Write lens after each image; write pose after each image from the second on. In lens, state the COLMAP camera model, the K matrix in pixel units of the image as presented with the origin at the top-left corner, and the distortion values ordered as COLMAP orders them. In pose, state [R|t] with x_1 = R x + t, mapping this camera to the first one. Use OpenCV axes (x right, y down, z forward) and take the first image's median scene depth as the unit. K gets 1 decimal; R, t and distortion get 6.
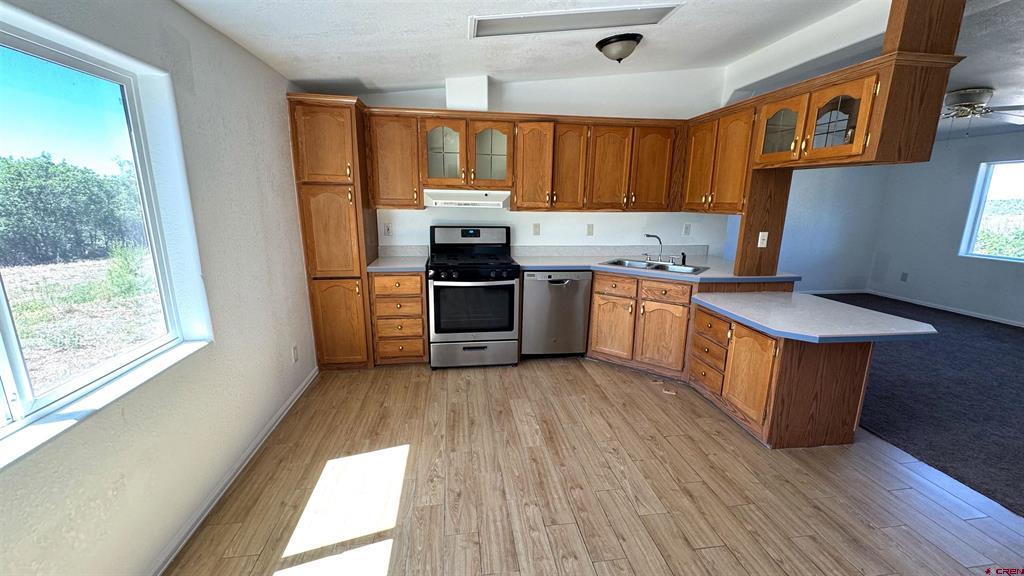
lens RADIAL K [[411.4, 0, 512.3], [0, 411.4, 291.5], [0, 0, 1]] dist [-0.007600, 0.000316]
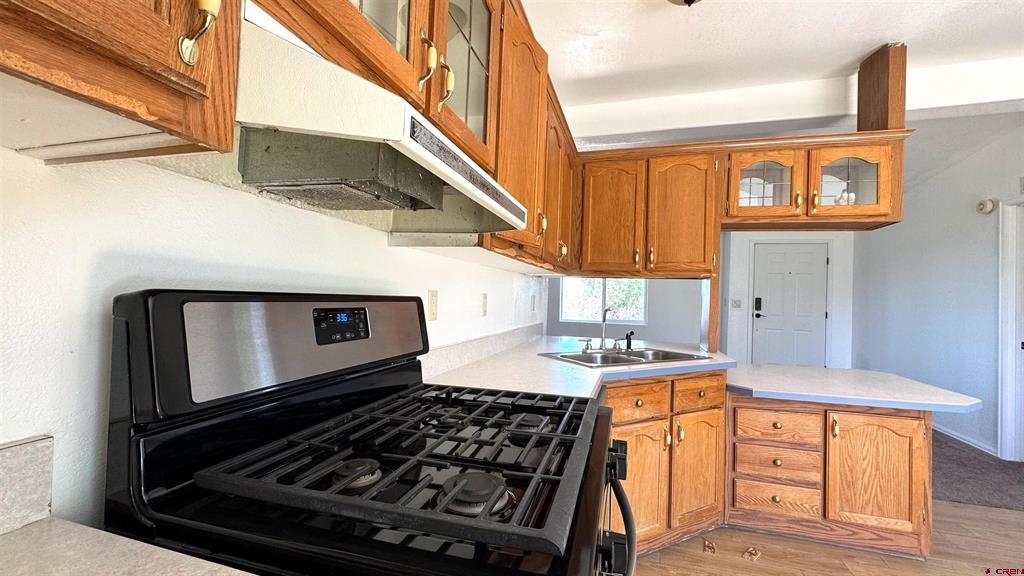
lens RADIAL K [[411.4, 0, 510.1], [0, 411.4, 286.1], [0, 0, 1]] dist [-0.007600, 0.000316]
pose [[0.414753, 0.021437, 0.909682, -0.319865], [0.174936, 0.979195, -0.102834, -0.143366], [-0.892960, 0.201786, 0.402374, 0.962153]]
